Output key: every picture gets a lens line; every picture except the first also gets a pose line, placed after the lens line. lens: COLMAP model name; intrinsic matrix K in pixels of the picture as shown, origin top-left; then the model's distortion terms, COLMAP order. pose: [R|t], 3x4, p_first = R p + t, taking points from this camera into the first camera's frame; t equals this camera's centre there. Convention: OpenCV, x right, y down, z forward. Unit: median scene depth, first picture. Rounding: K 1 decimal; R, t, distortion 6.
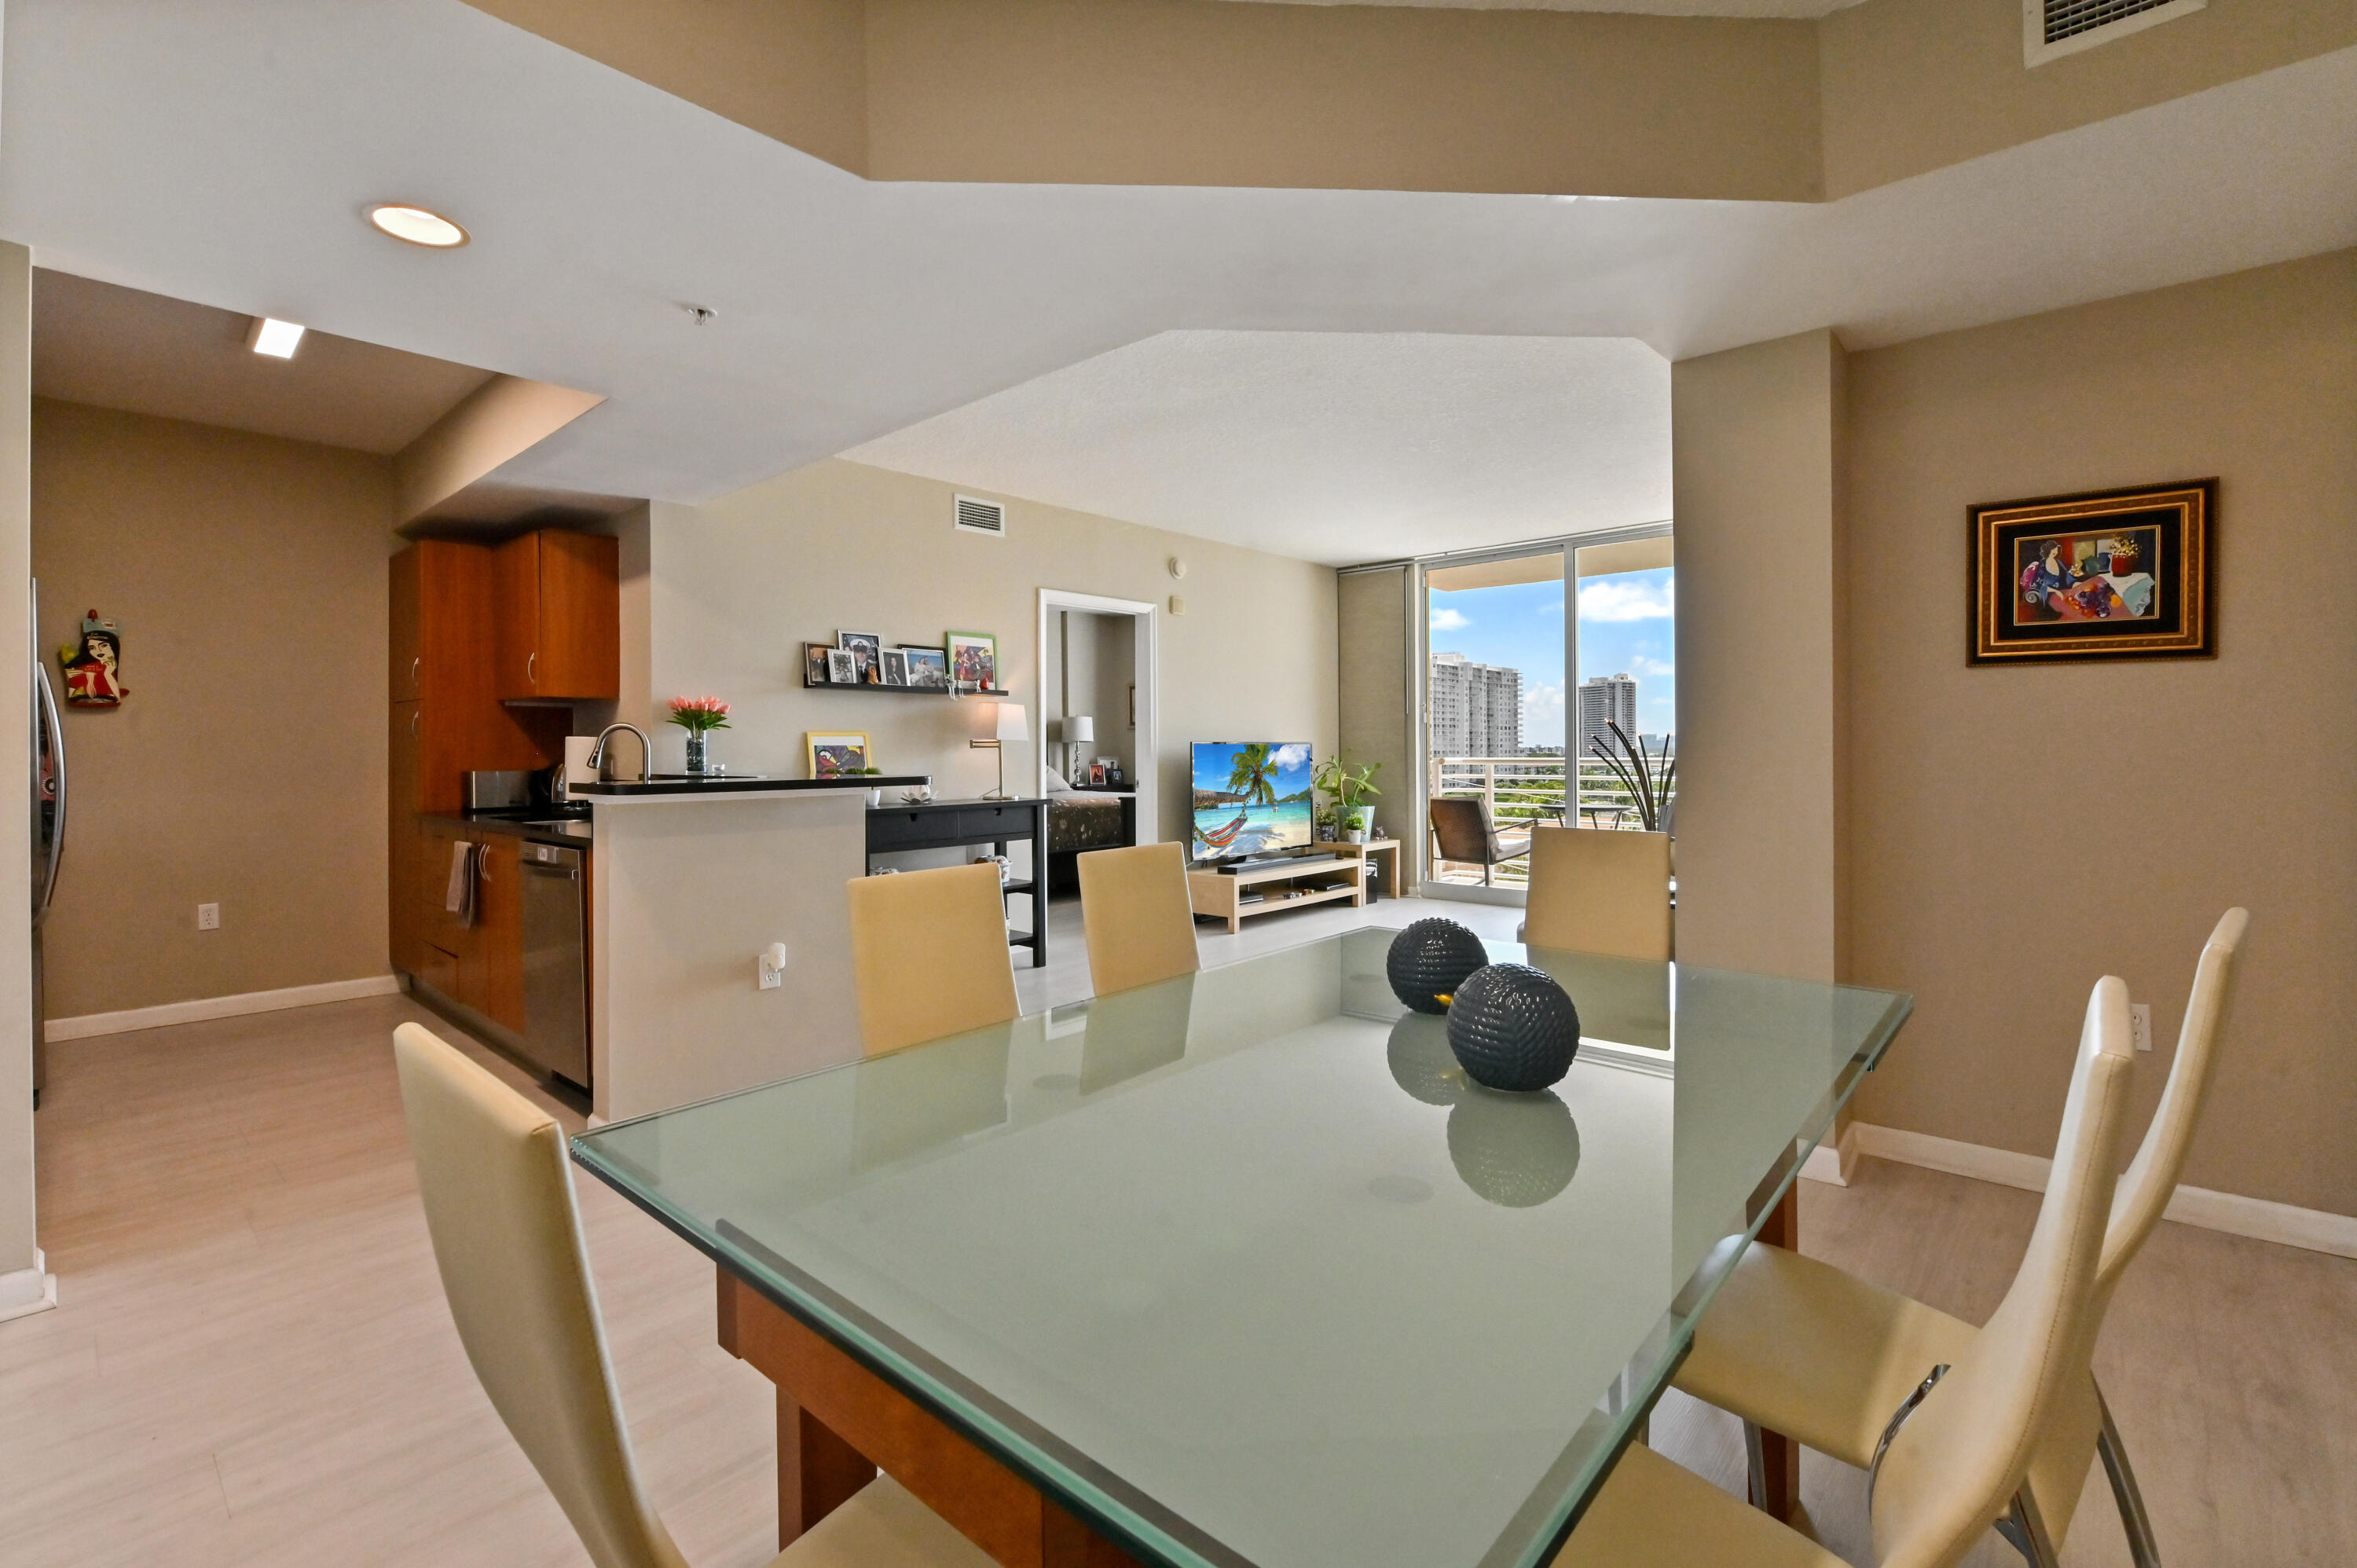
lens RADIAL K [[1047.0, 0, 1185.8], [0, 1047.0, 745.4], [0, 0, 1]] dist [-0.010886, 0.000050]
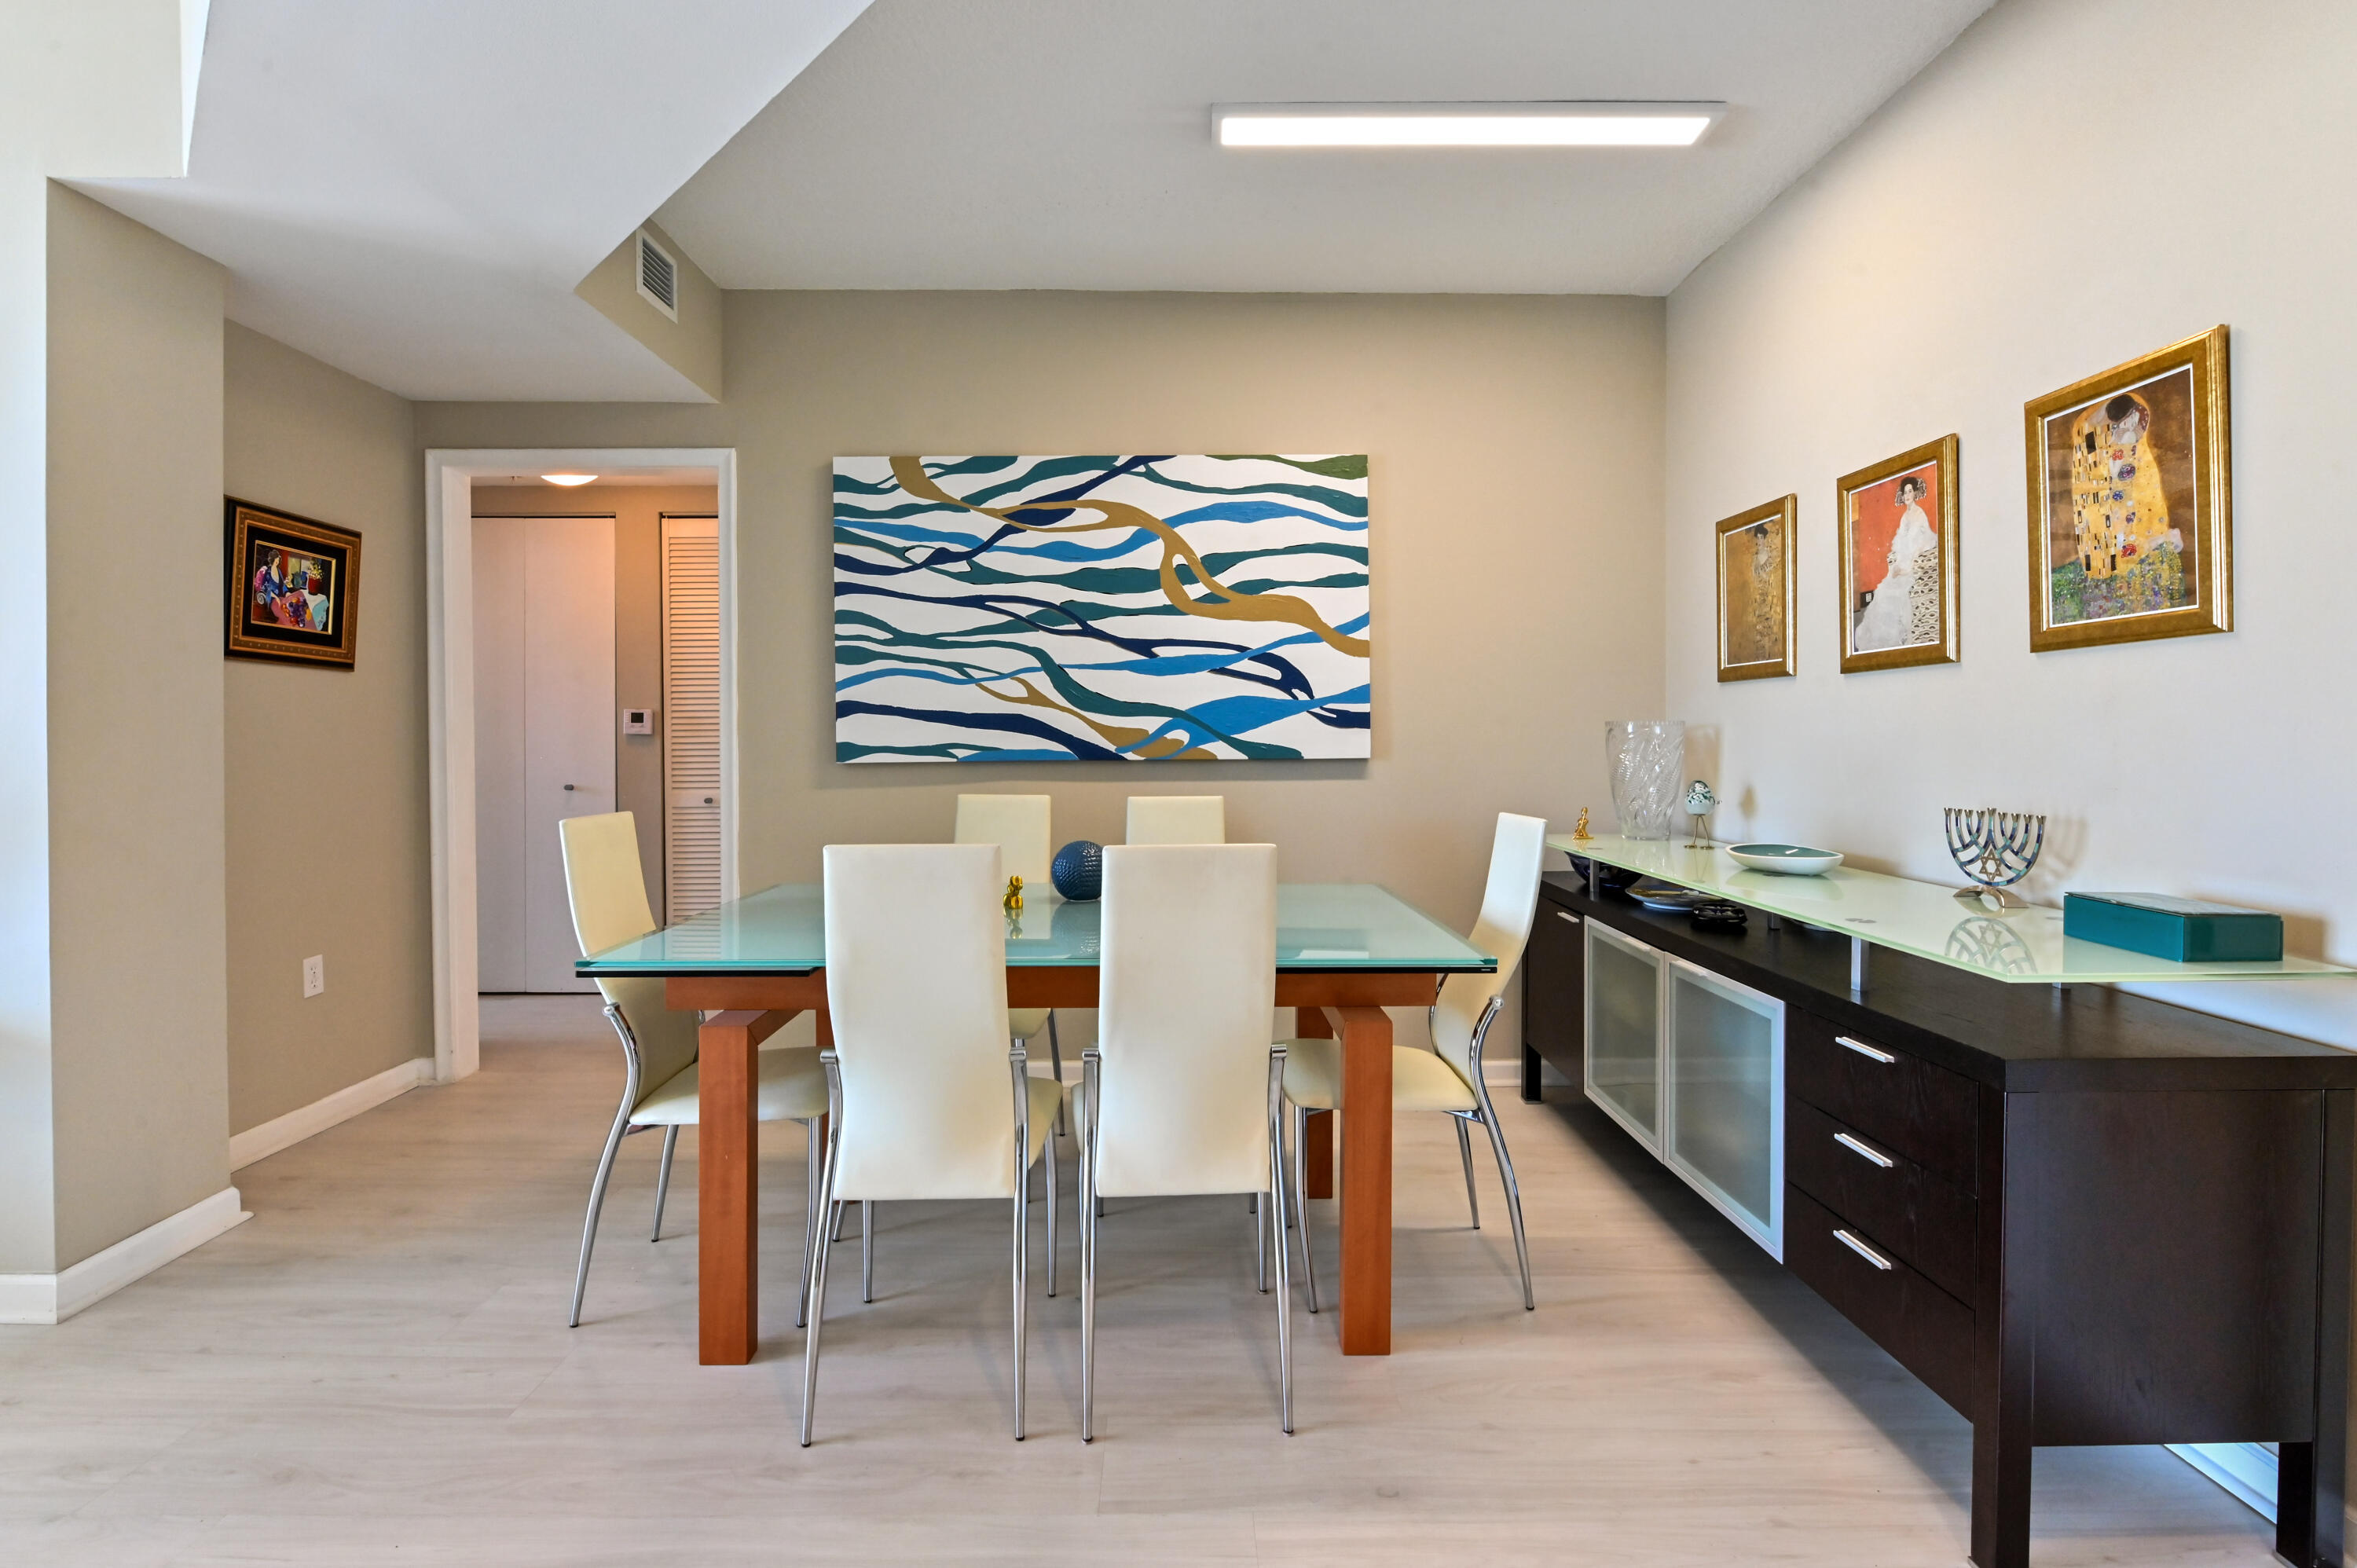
lens RADIAL K [[1047.0, 0, 1185.8], [0, 1047.0, 745.4], [0, 0, 1]] dist [-0.010886, 0.000050]
pose [[-0.679043, 0.002301, 0.734095, -0.298938], [0.003276, 0.999995, -0.000105, 0.005147], [-0.734092, 0.002334, -0.679047, 0.508490]]
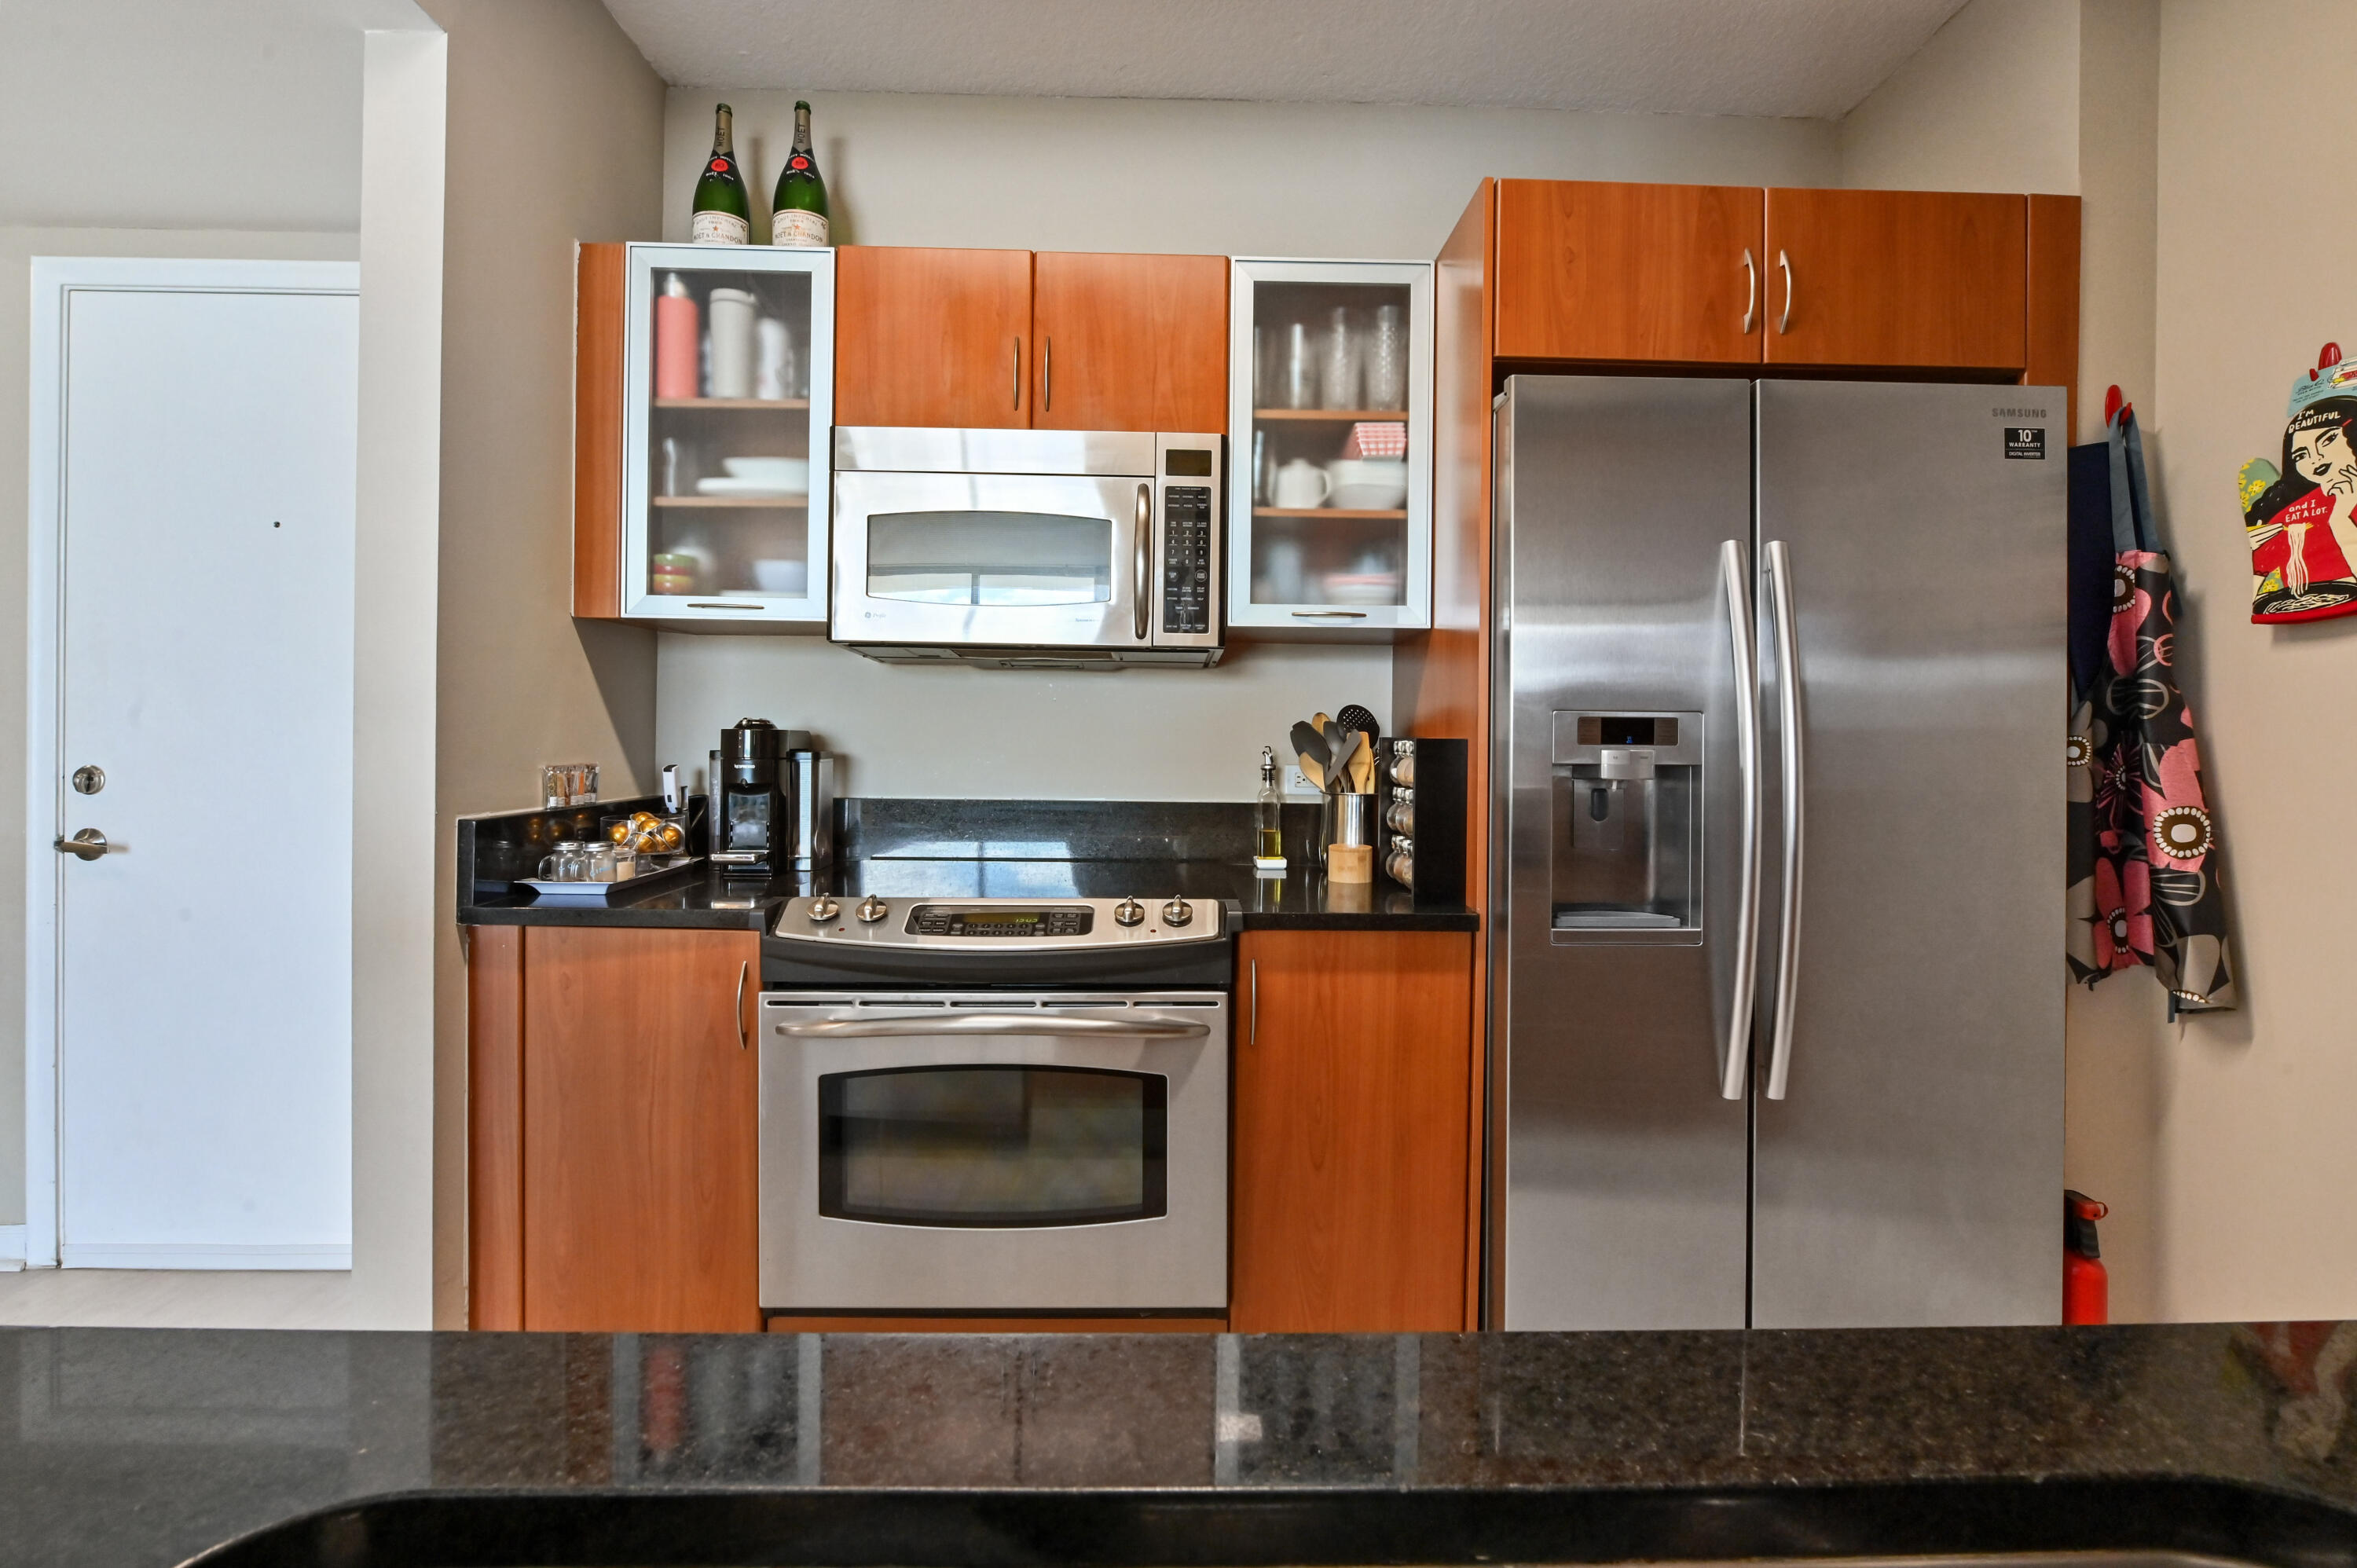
lens RADIAL K [[1047.0, 0, 1185.8], [0, 1047.0, 745.4], [0, 0, 1]] dist [-0.010886, 0.000050]
pose [[-0.732038, -0.001605, -0.681261, -0.429989], [-0.006219, 0.999971, 0.004327, 0.004549], [0.681235, 0.007404, -0.732027, 0.794873]]
